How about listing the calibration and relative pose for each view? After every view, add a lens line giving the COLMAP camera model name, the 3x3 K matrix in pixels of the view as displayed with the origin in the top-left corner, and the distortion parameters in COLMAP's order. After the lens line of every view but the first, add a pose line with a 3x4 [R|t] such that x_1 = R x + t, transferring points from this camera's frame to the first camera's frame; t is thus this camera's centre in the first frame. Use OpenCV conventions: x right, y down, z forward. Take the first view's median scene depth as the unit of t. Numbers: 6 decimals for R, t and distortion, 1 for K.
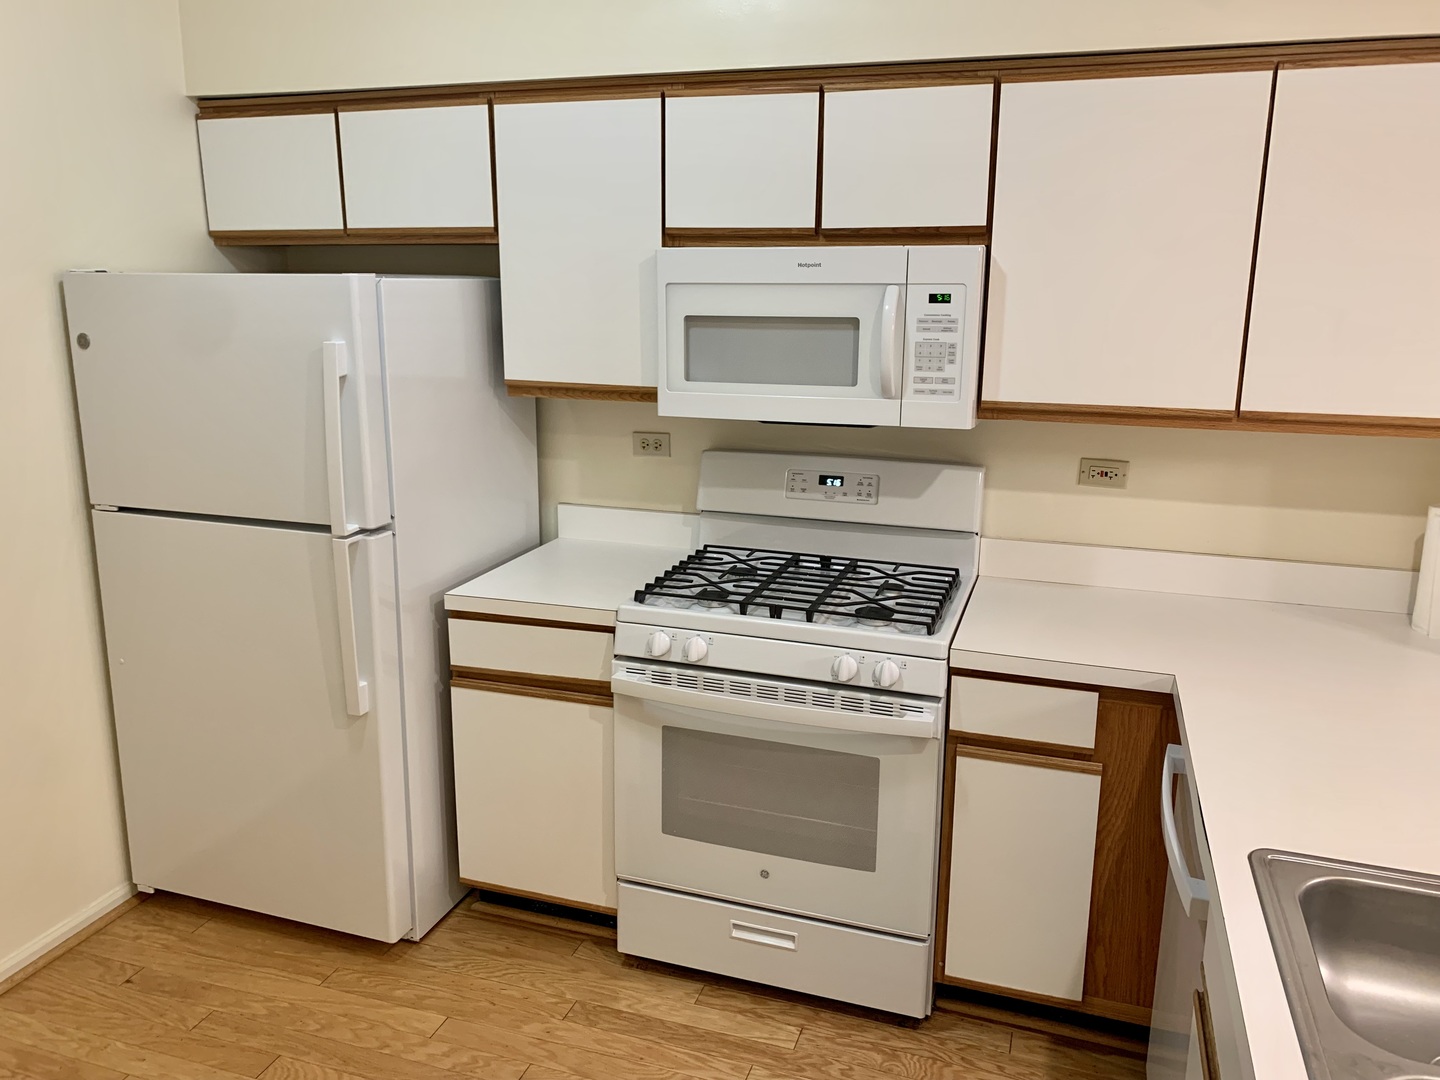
lens RADIAL K [[1114.6, 0, 686.0], [0, 1114.6, 517.3], [0, 0, 1]] dist [0.073302, -0.181188]
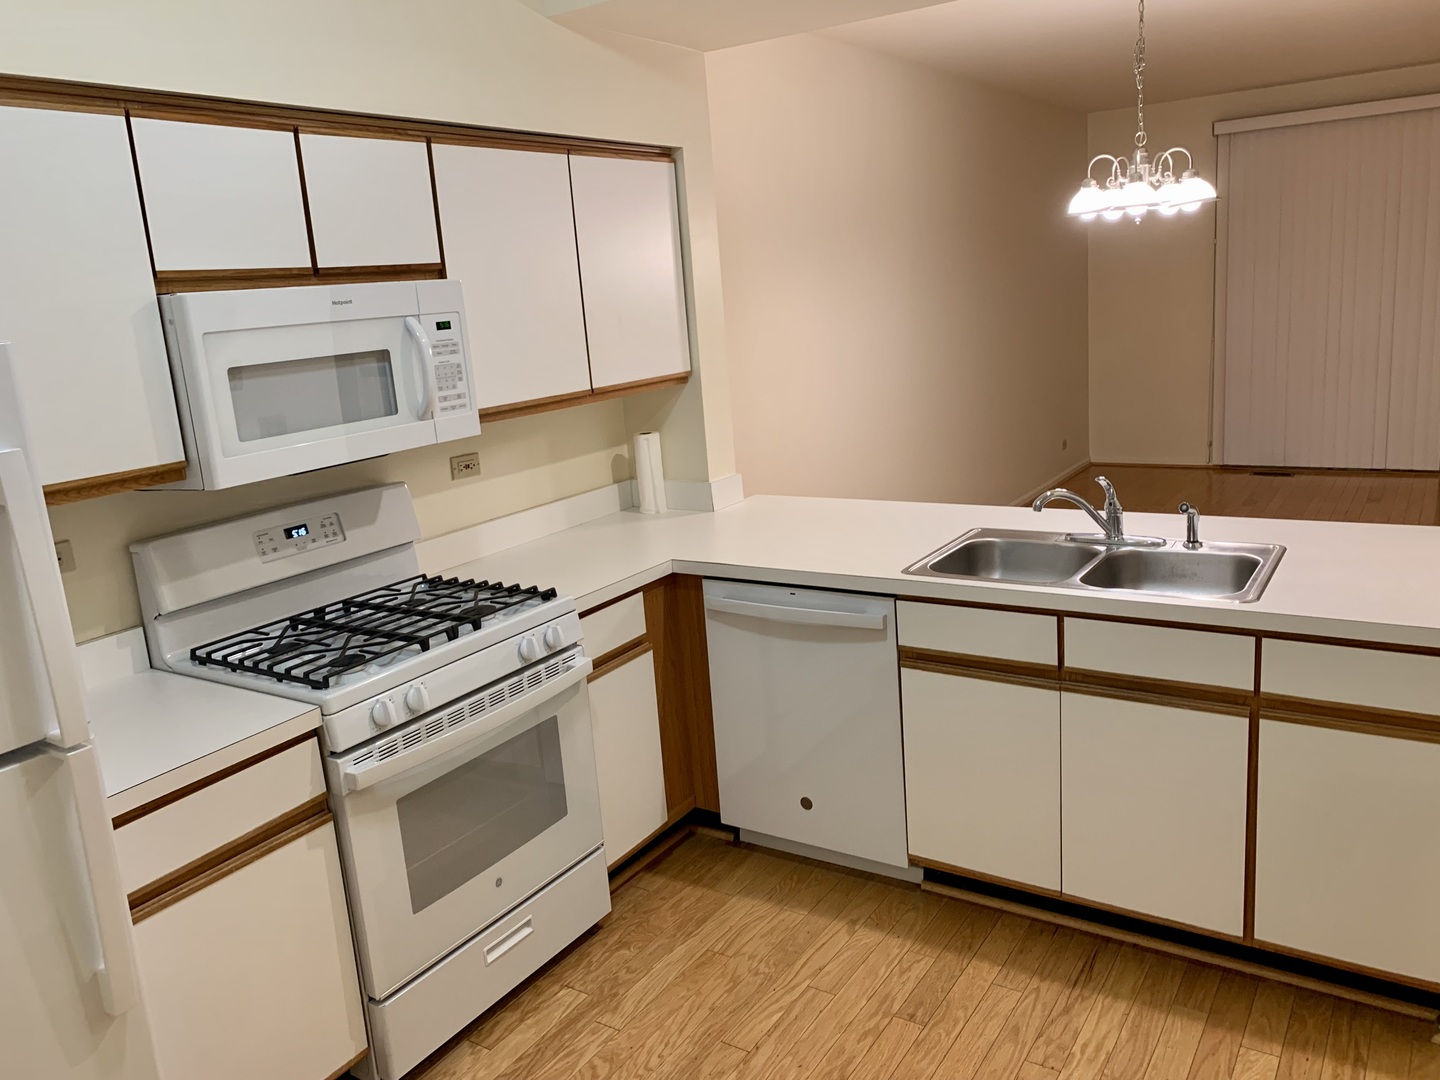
lens RADIAL K [[1085.2, 0, 726.5], [0, 1085.2, 514.4], [0, 0, 1]] dist [0.084575, -0.225557]
pose [[0.233223, -0.218813, 0.947485, -0.759487], [0.284628, 0.947043, 0.148650, -0.092063], [-0.929835, 0.235013, 0.283152, 0.441444]]
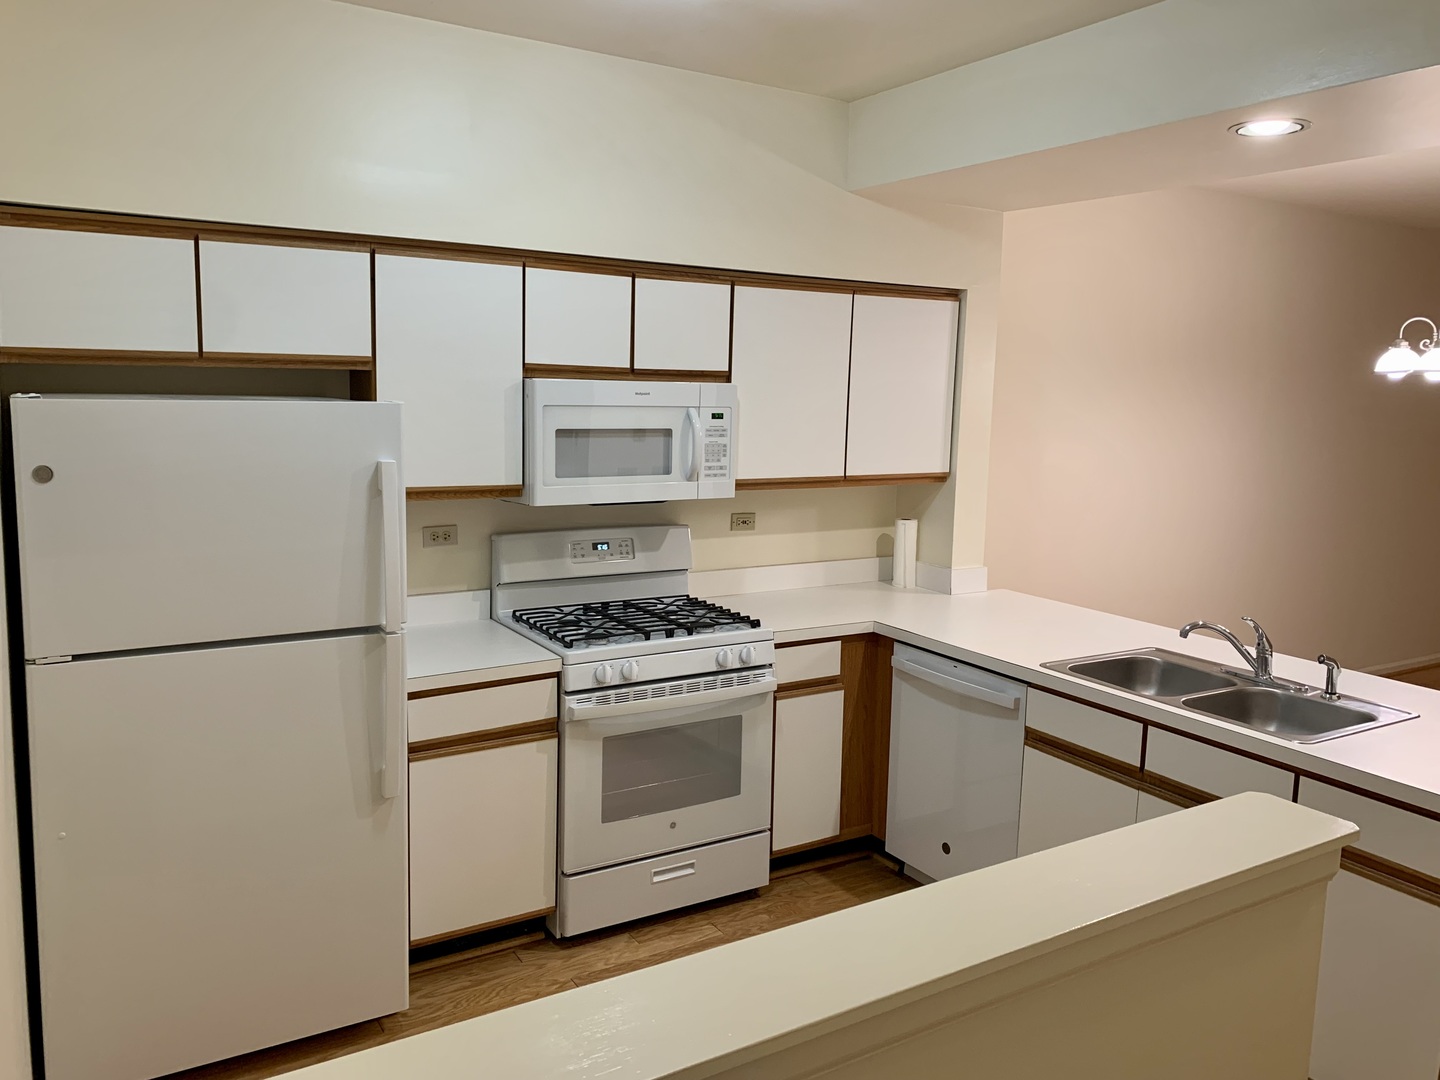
lens RADIAL K [[1089.6, 0, 716.4], [0, 1089.6, 504.2], [0, 0, 1]] dist [0.081508, -0.218610]
pose [[0.629963, -0.074865, 0.773009, -0.916727], [0.147022, 0.988841, -0.024047, -0.034820], [-0.762582, 0.128798, 0.633940, 0.046569]]
